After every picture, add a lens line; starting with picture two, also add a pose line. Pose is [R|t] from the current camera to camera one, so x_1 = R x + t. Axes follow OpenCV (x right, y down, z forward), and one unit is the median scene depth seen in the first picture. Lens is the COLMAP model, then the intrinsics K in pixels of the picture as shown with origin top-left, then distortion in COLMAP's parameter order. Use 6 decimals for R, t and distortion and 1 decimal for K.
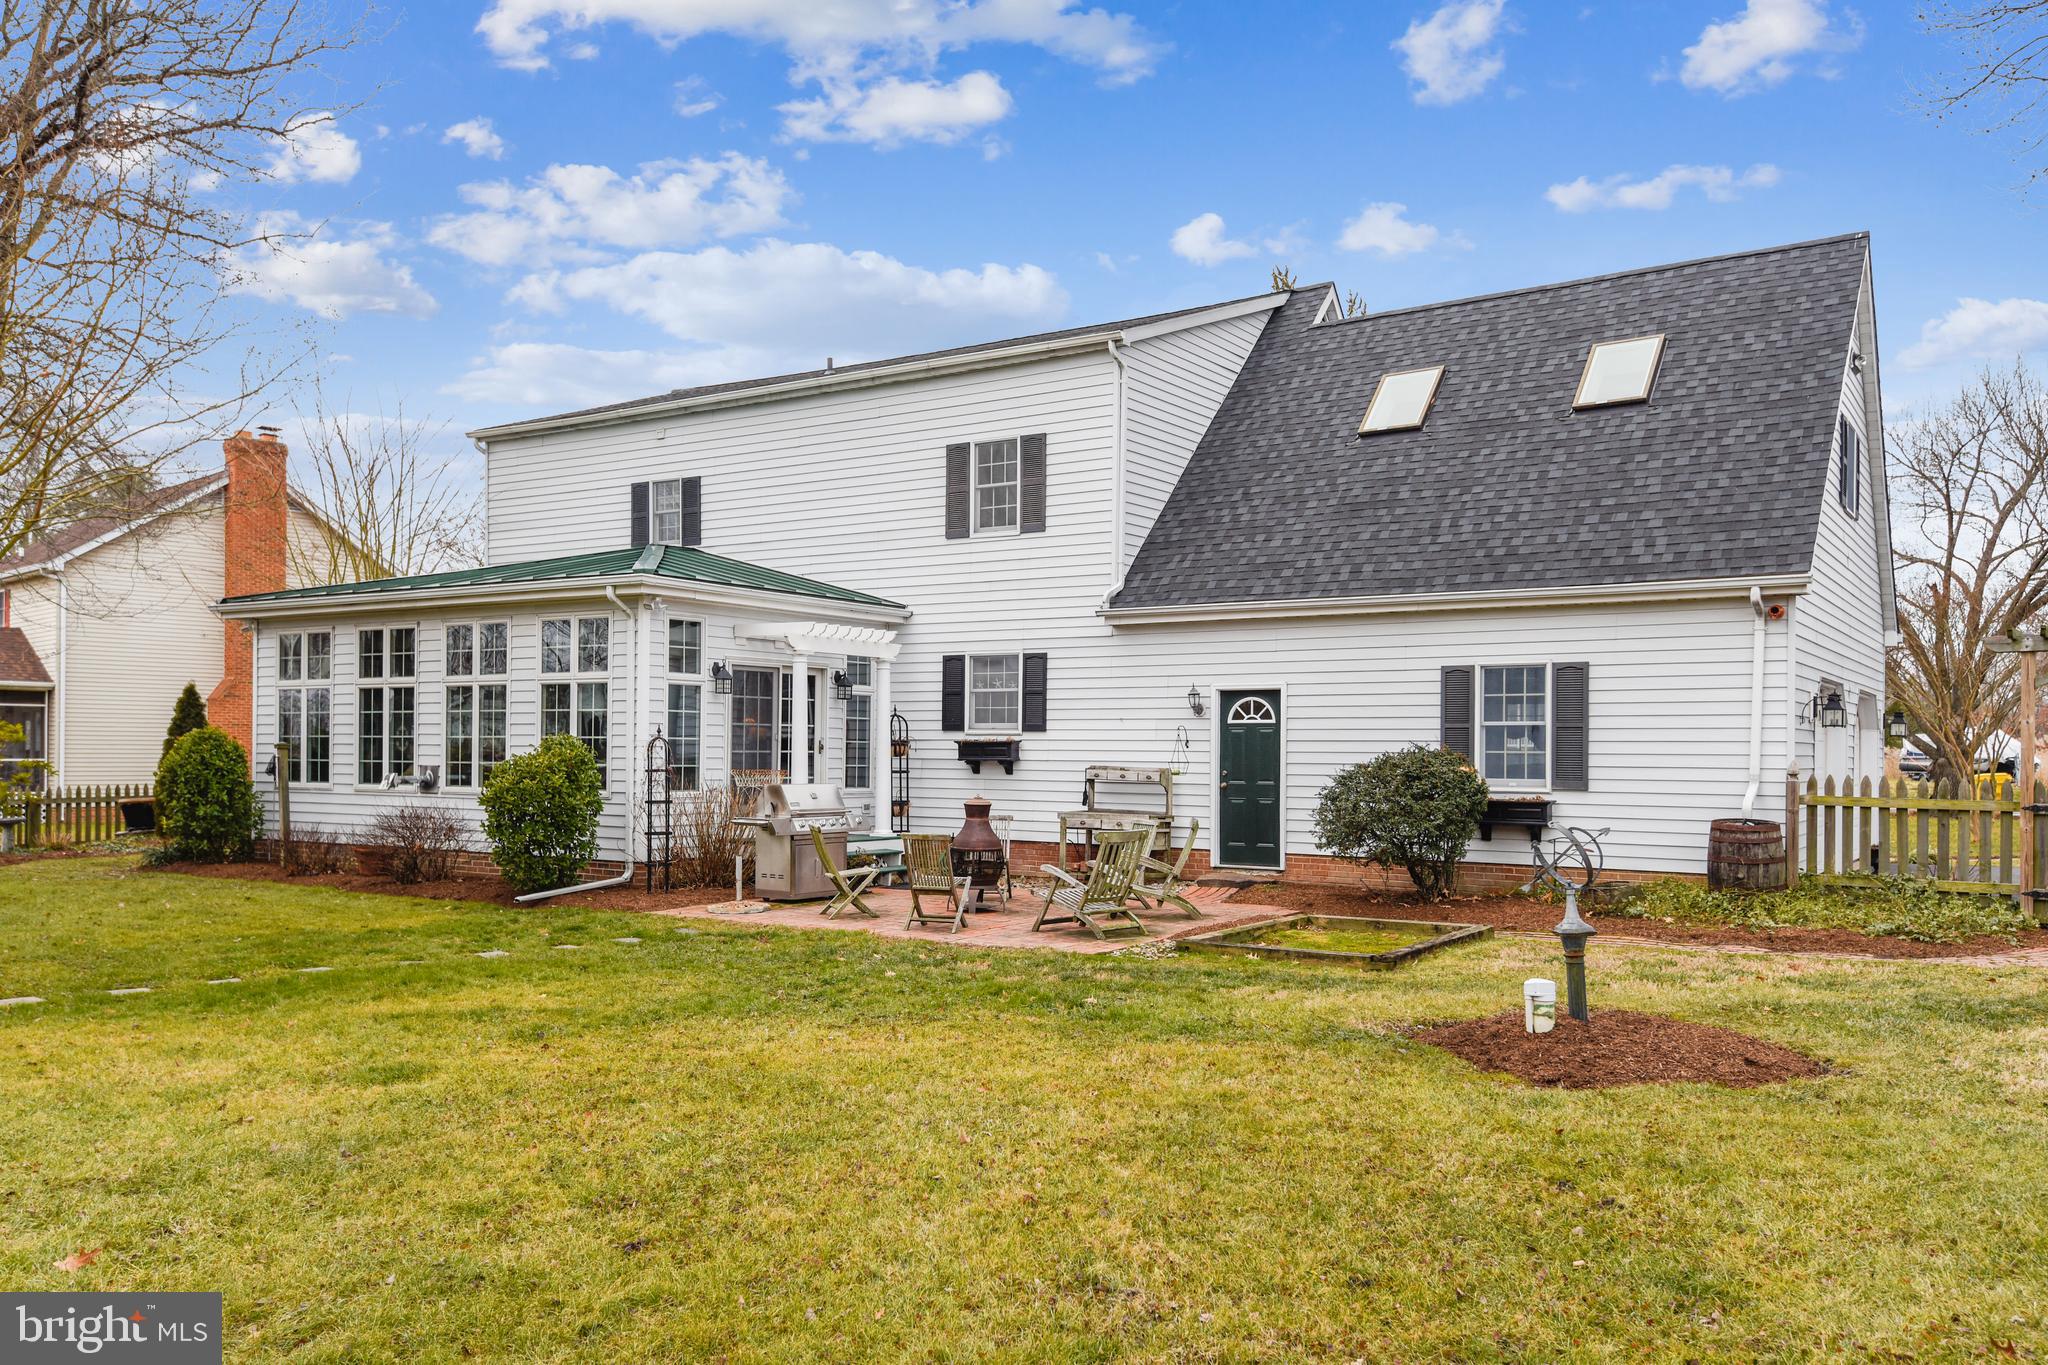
lens RADIAL K [[1580.0, 0, 1029.7], [0, 1580.0, 734.2], [0, 0, 1]] dist [0.076977, 0.002366]
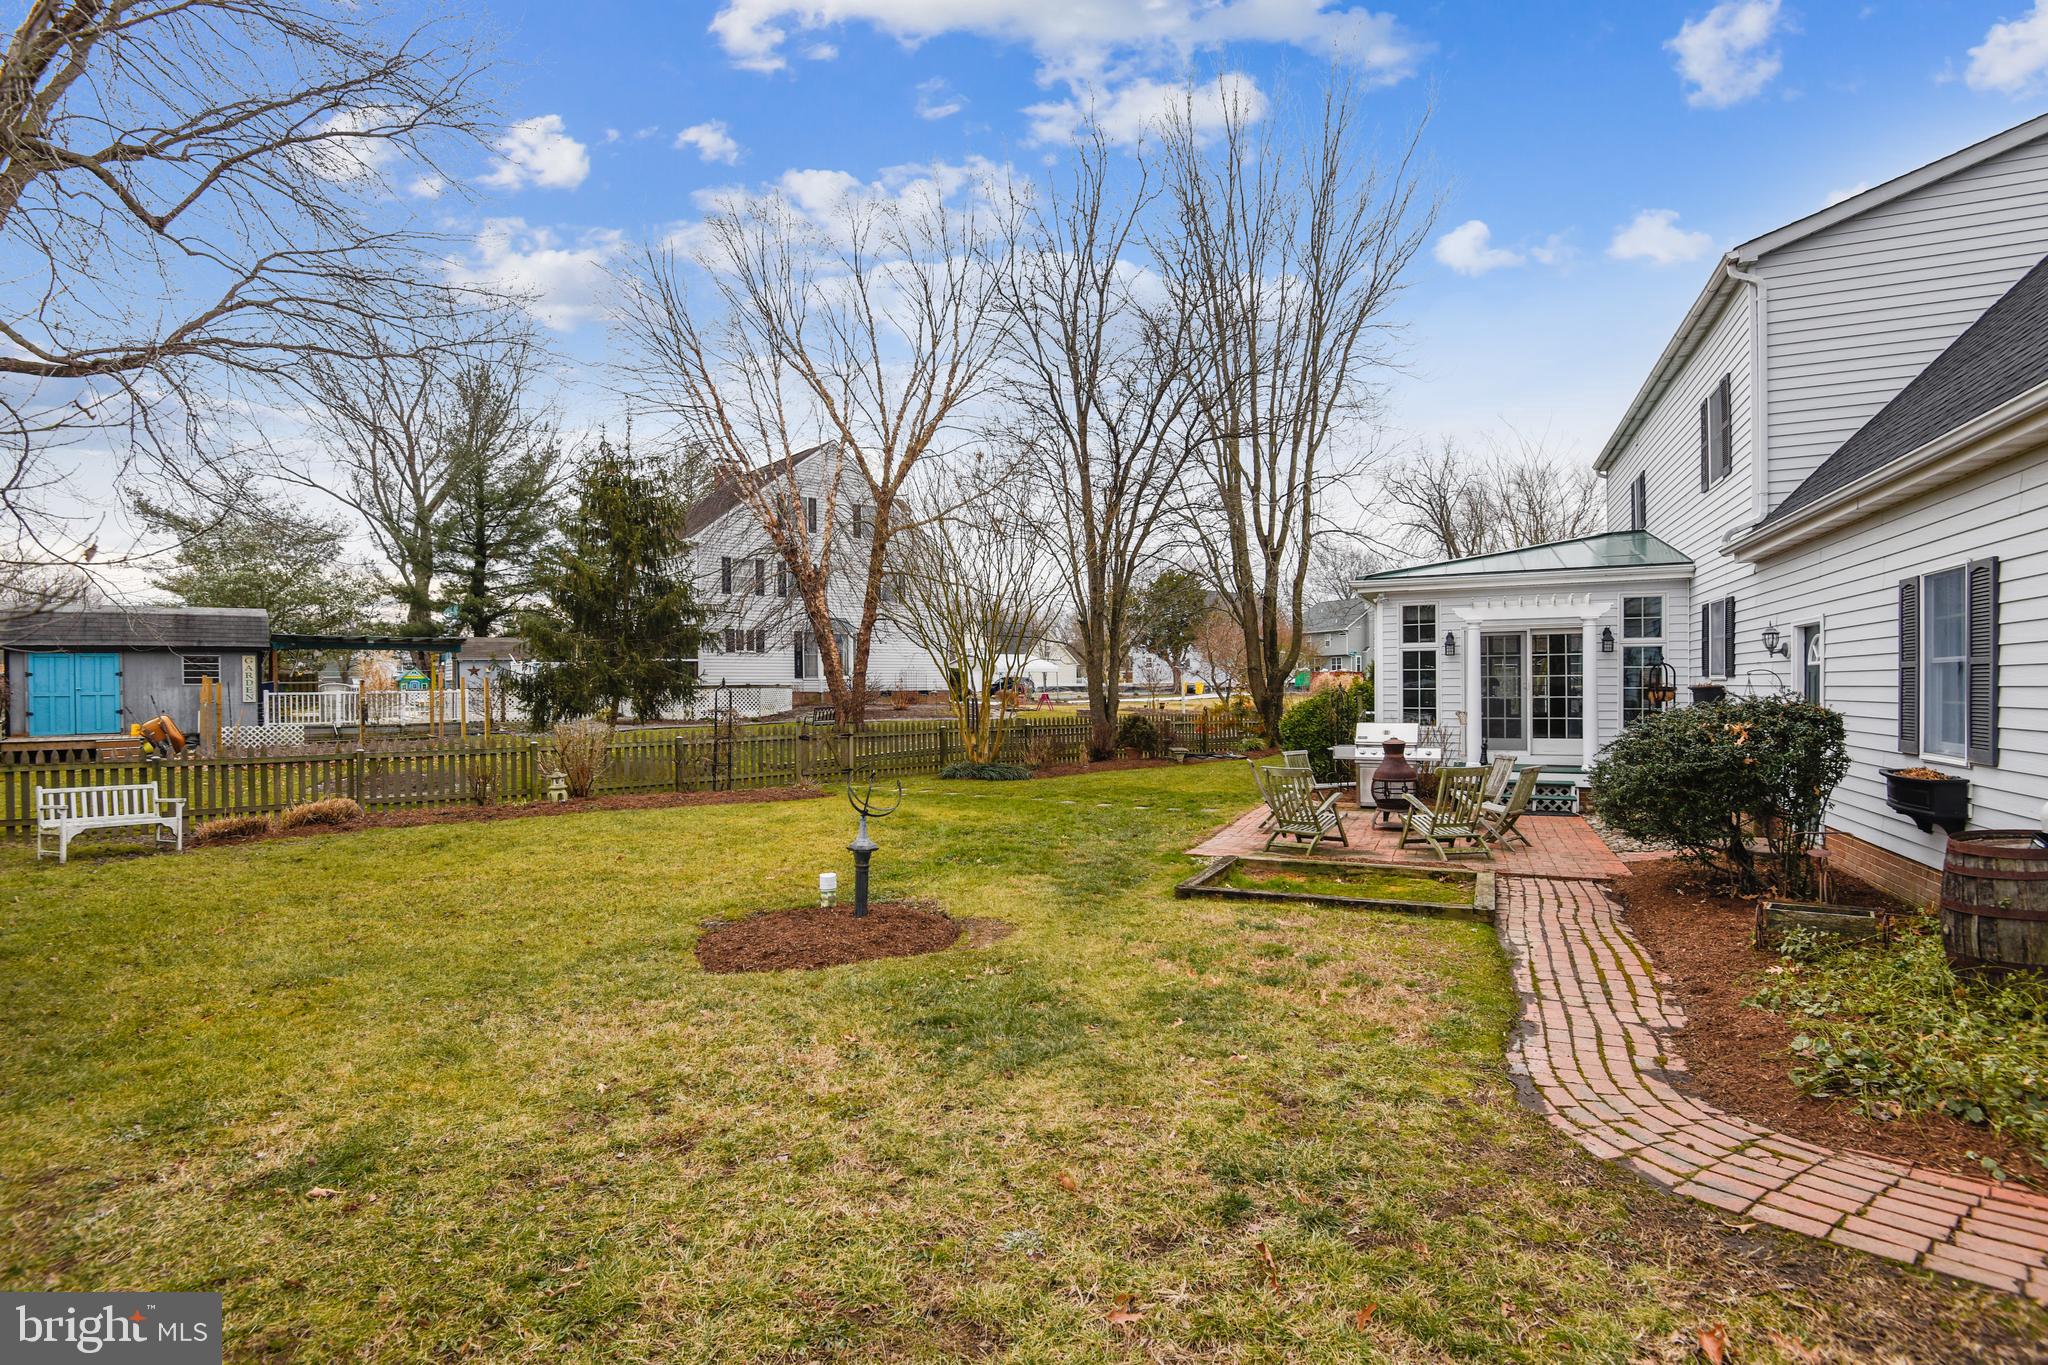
lens RADIAL K [[987.7, 0, 1032.0], [0, 987.7, 714.4], [0, 0, 1]] dist [0.011807, -0.030968]
pose [[0.174788, 0.018110, -0.984440, 0.575683], [0.022965, 0.999484, 0.022464, -0.002178], [0.984338, -0.026534, 0.174282, 0.495574]]
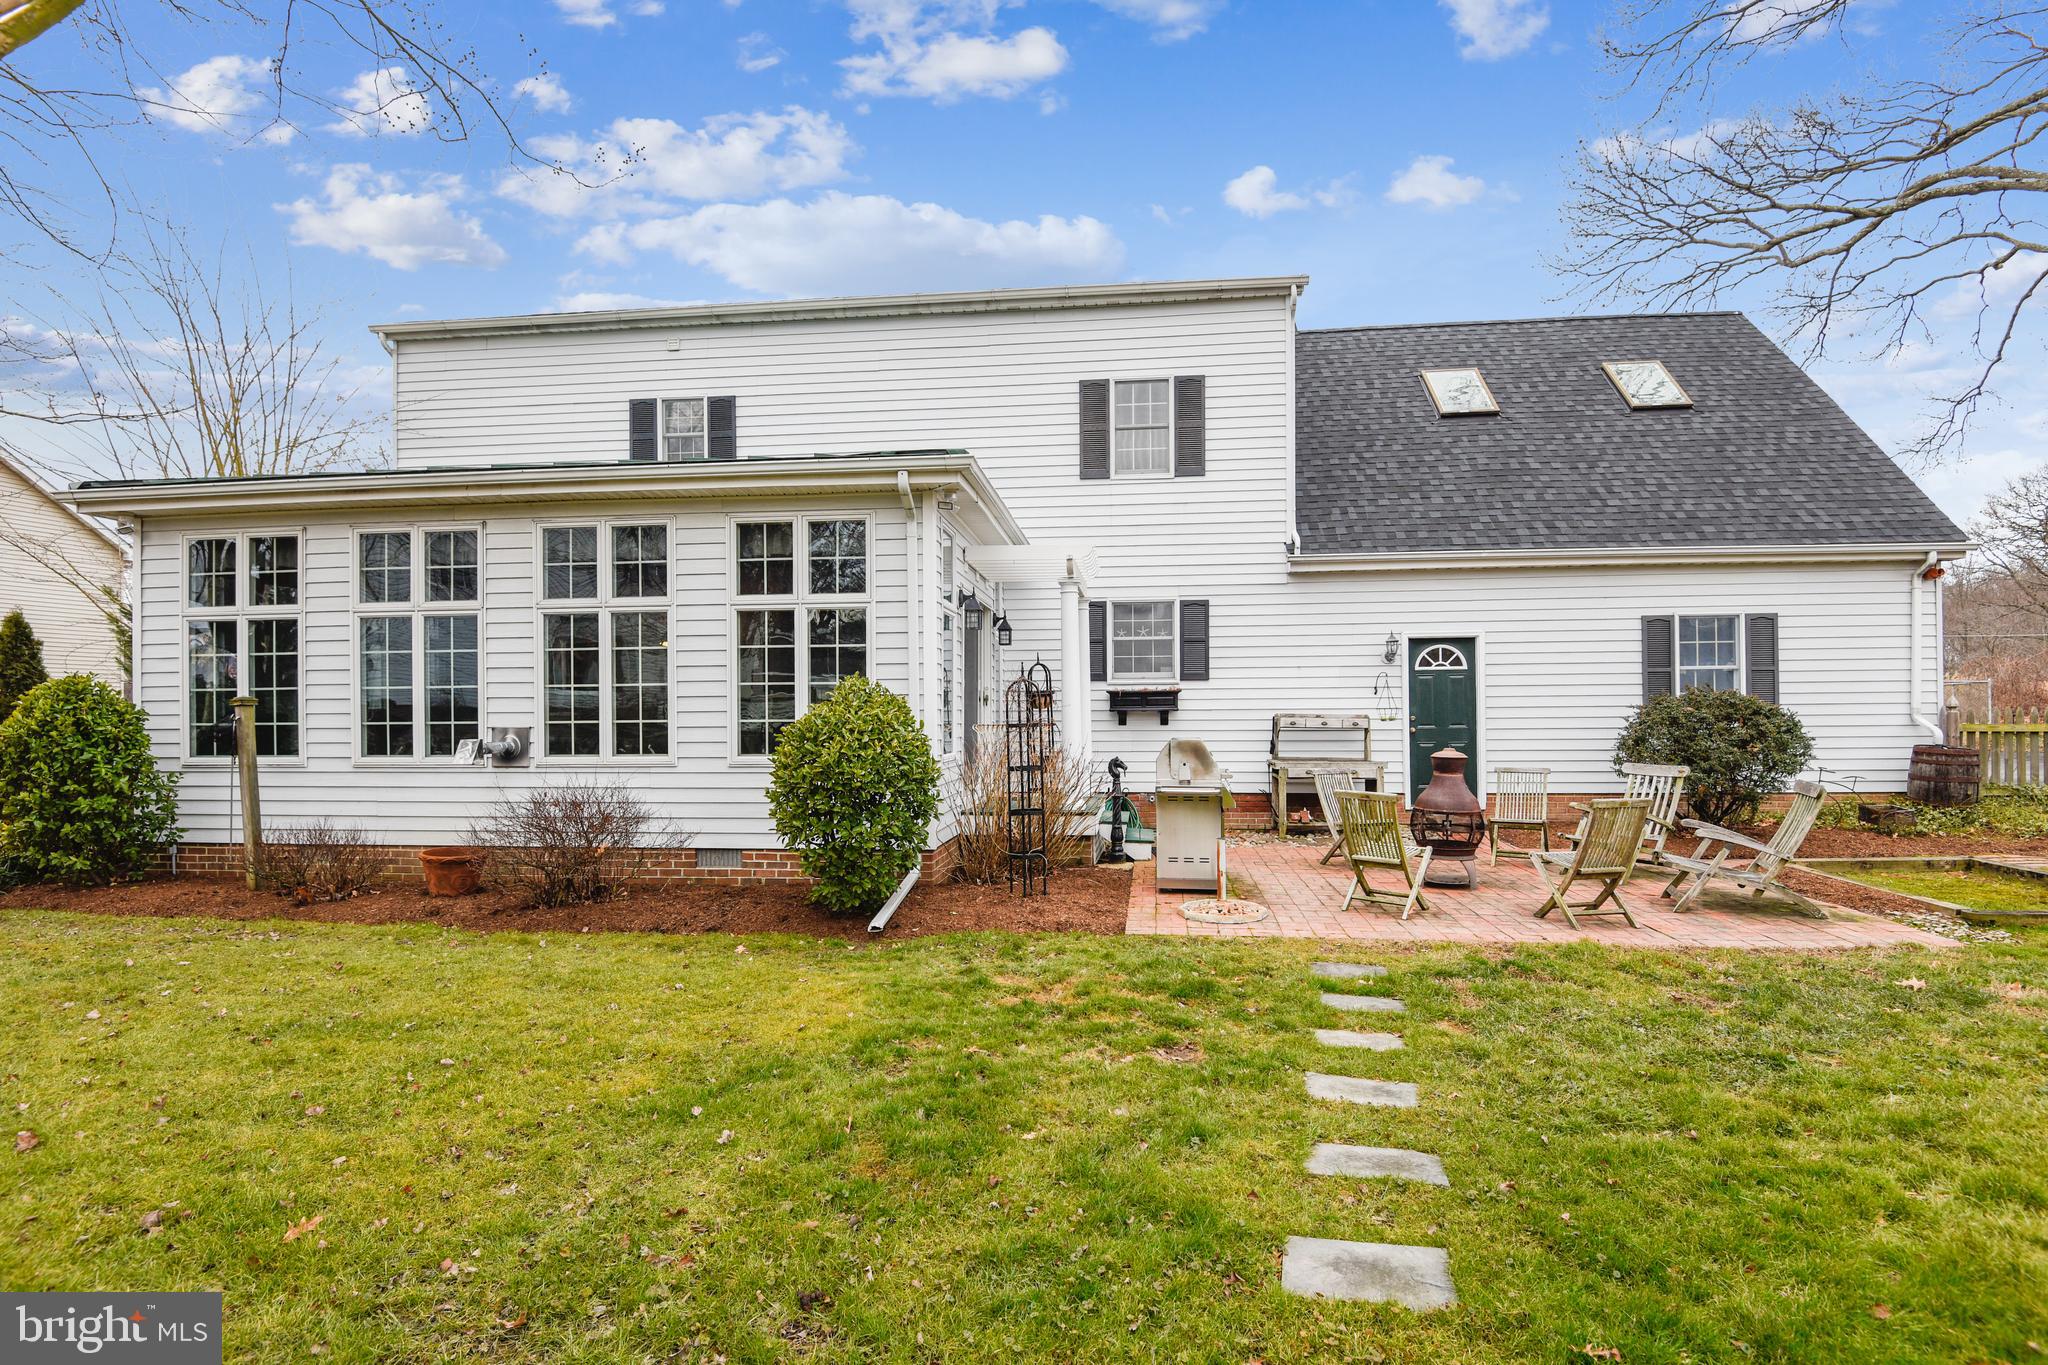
lens RADIAL K [[987.7, 0, 1032.0], [0, 987.7, 714.4], [0, 0, 1]] dist [0.011807, -0.030968]
pose [[0.886098, -0.014800, 0.463261, -0.396670], [0.010329, 0.999872, 0.012187, 0.011671], [-0.463383, -0.006014, 0.886138, 0.542446]]
